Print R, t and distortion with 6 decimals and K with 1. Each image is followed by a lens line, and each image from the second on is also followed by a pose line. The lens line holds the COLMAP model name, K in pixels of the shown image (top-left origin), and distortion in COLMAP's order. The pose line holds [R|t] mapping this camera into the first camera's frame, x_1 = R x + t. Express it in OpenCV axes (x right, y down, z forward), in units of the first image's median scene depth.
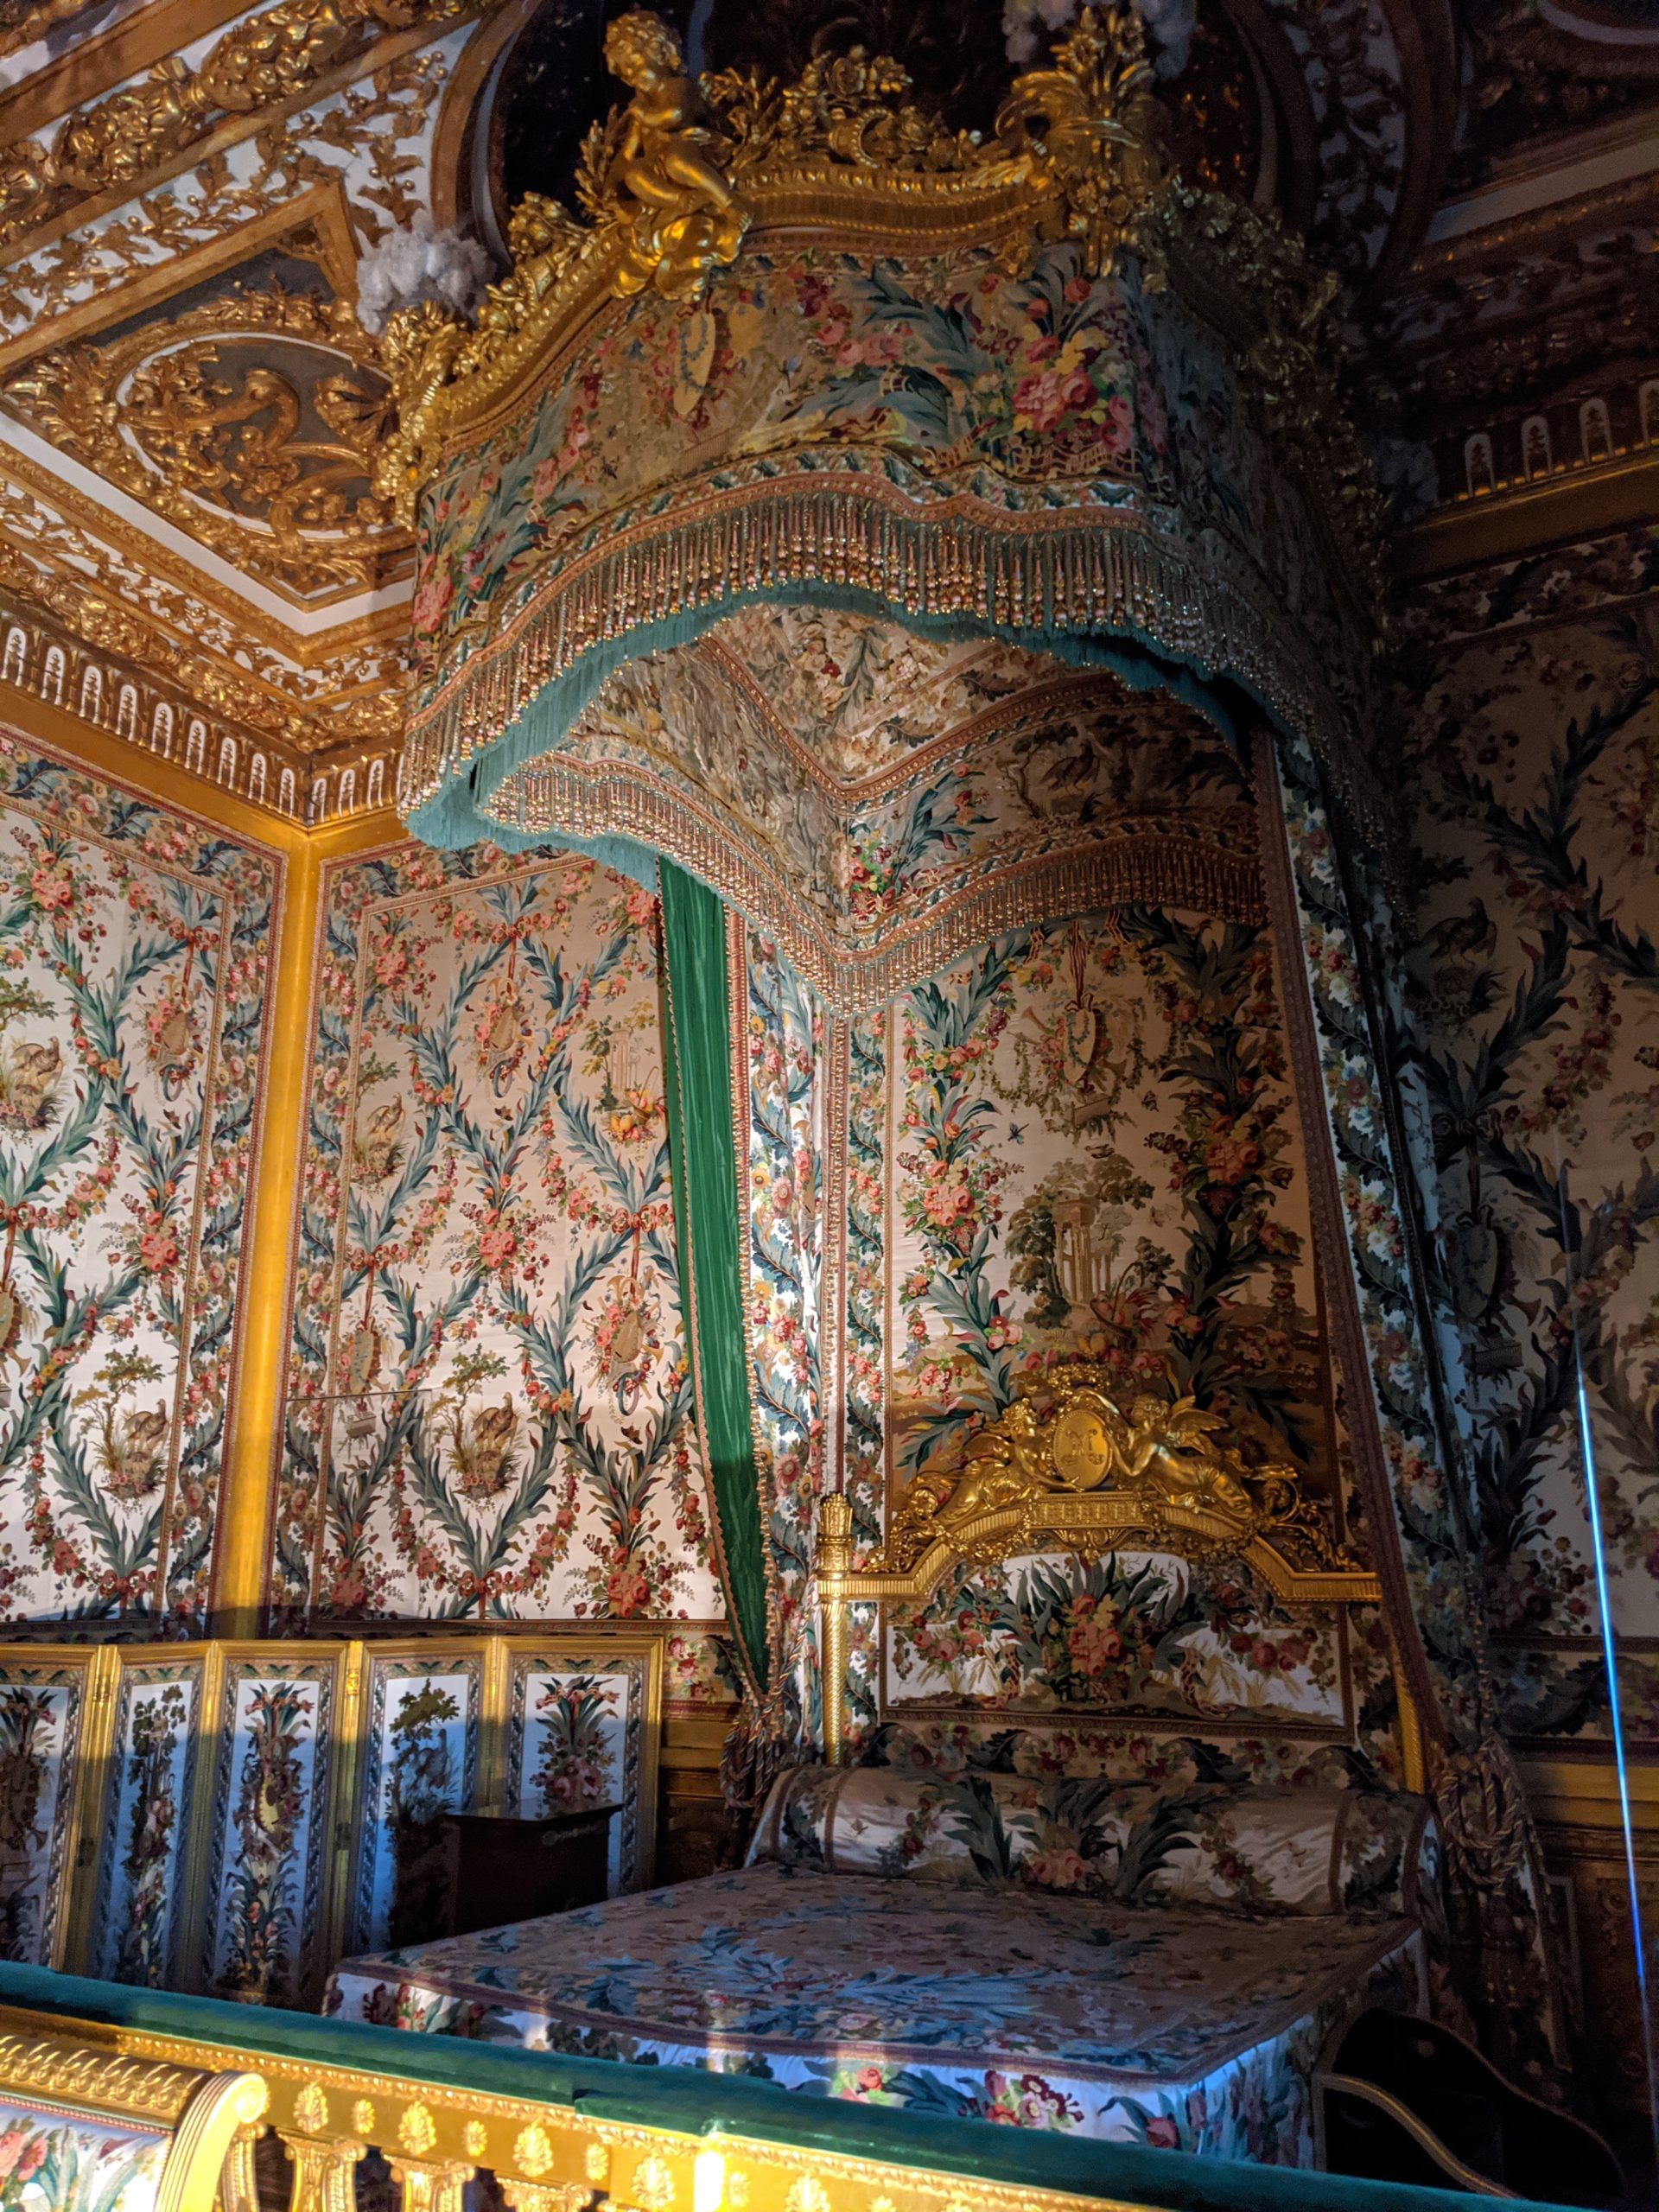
lens RADIAL K [[1776.8, 0, 831.1], [0, 1776.8, 1103.4], [0, 0, 1]] dist [0.061659, -0.095624]
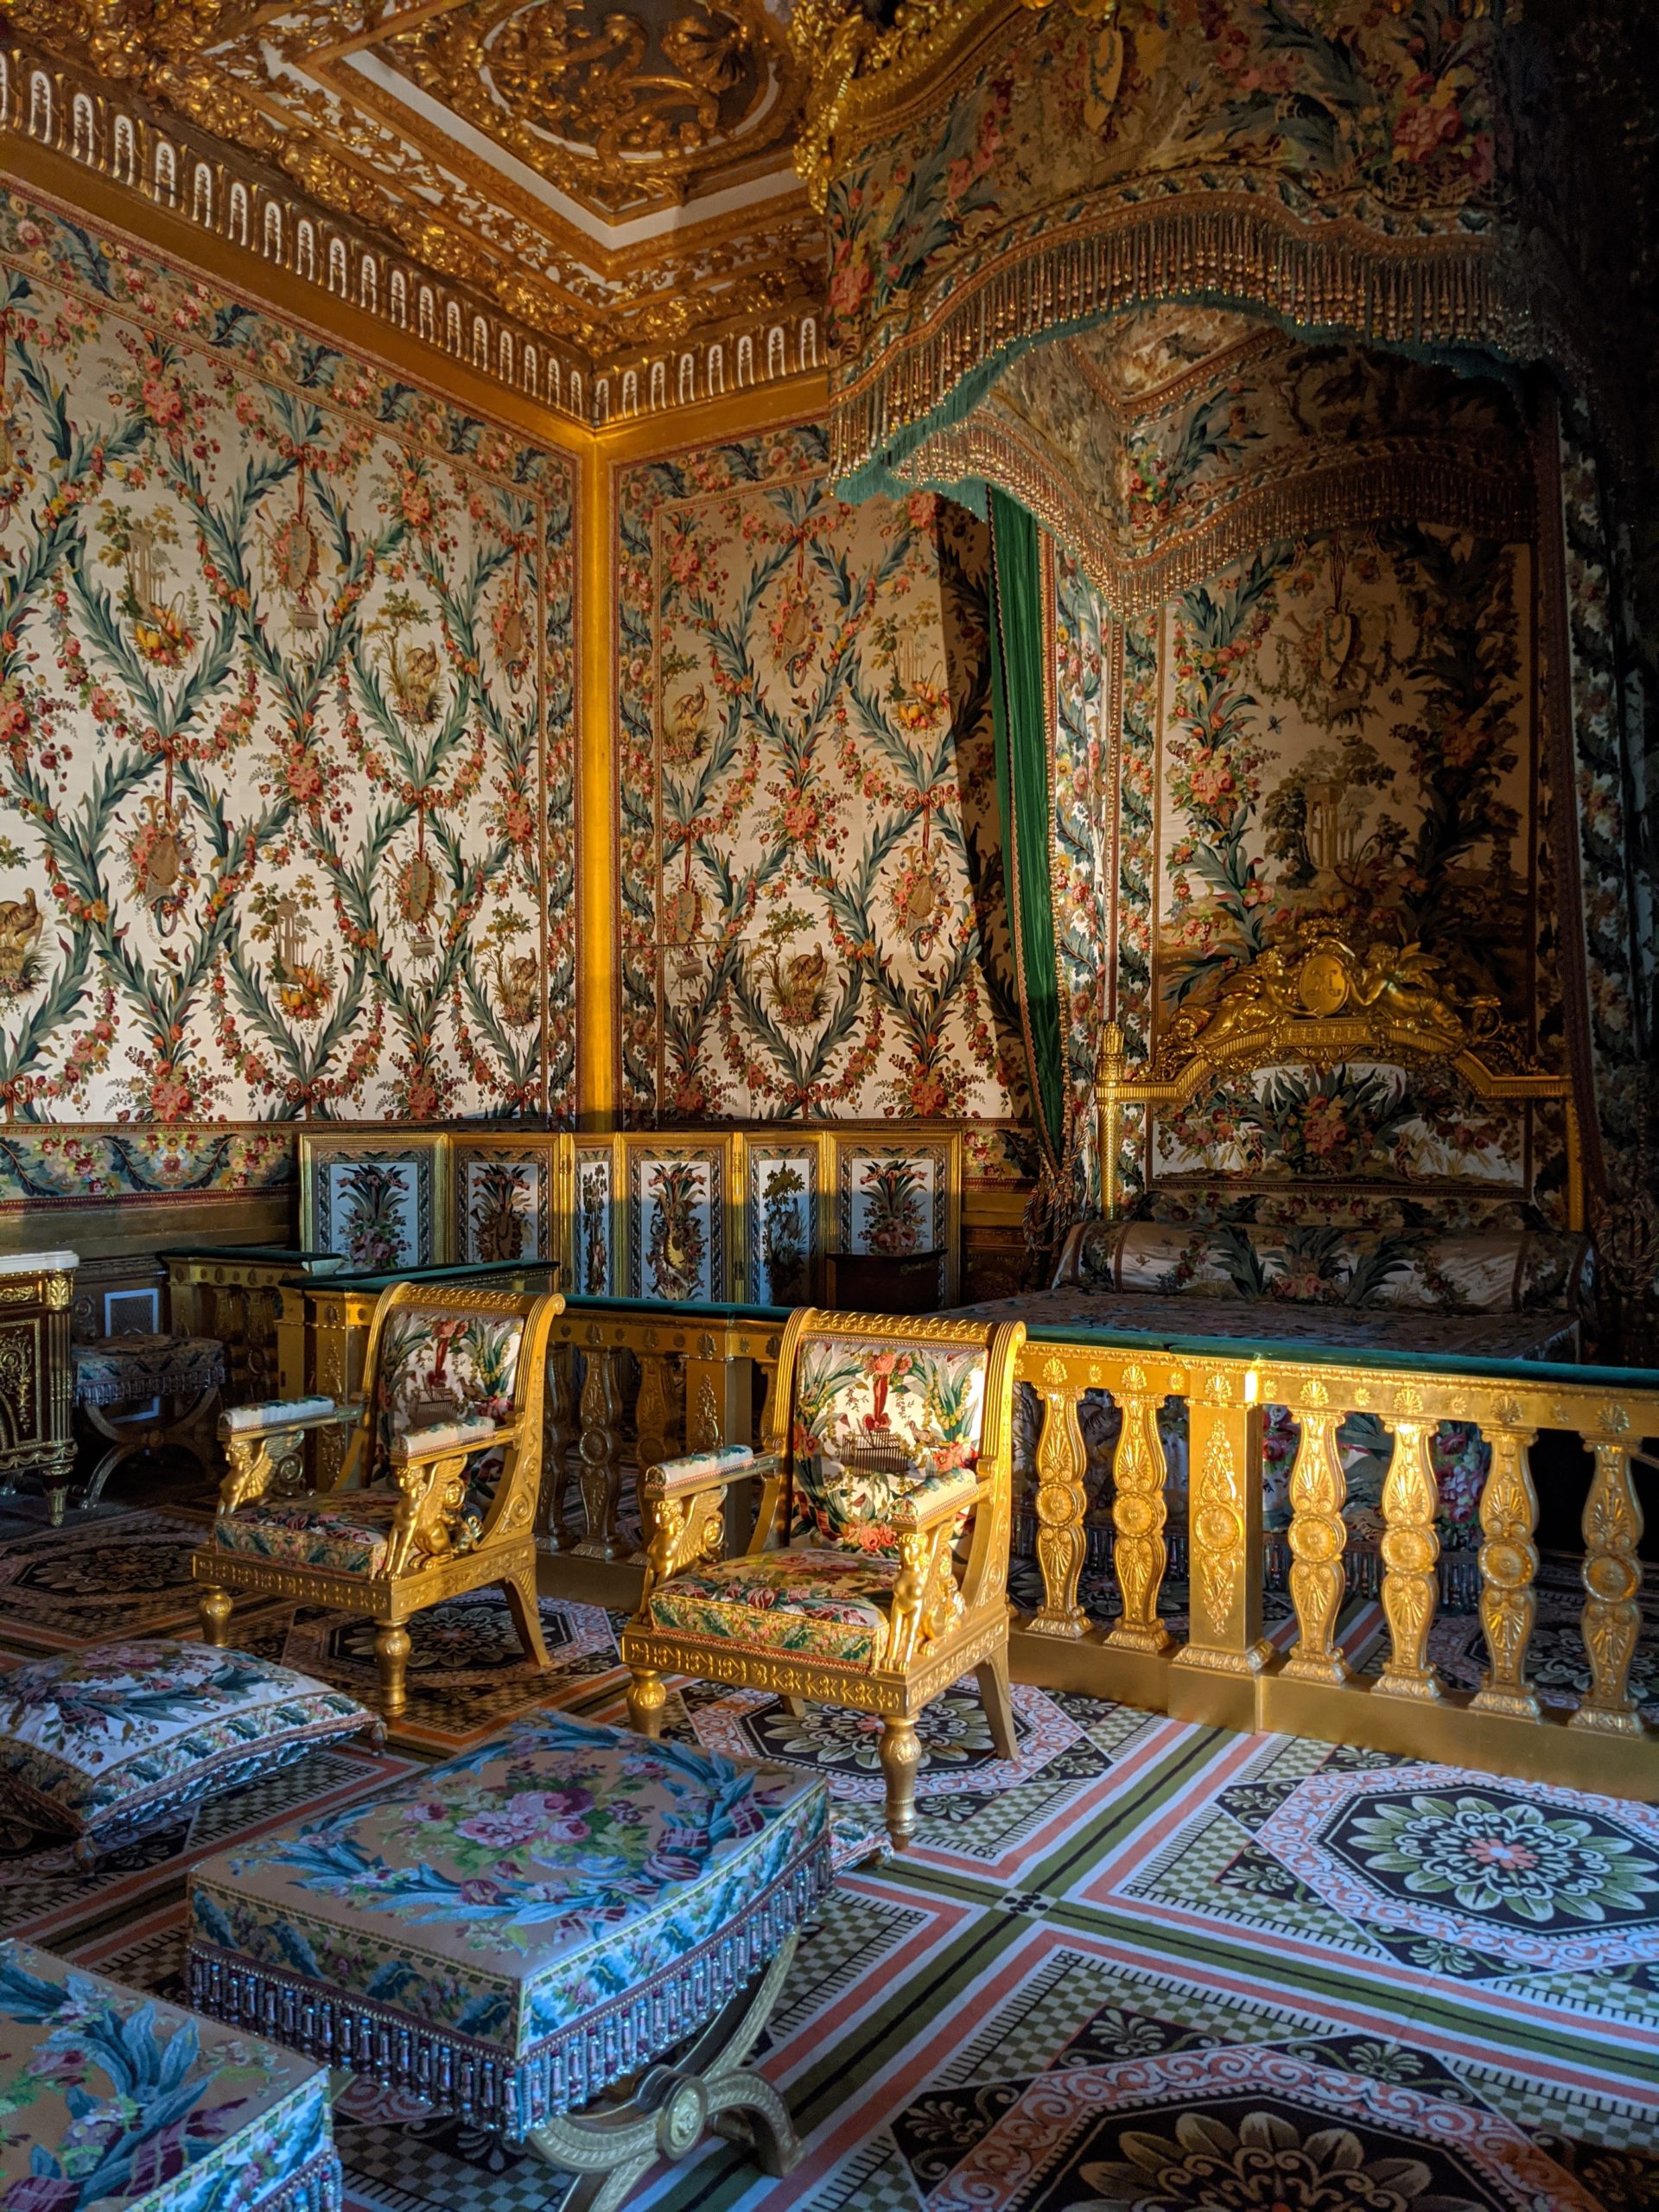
lens RADIAL K [[1776.8, 0, 809.3], [0, 1776.8, 1155.7], [0, 0, 1]] dist [0.061659, -0.095624]
pose [[0.999000, -0.000334, -0.044703, -0.153983], [0.013013, 0.958843, 0.283640, -0.049888], [0.042768, -0.283938, 0.957888, -0.242575]]
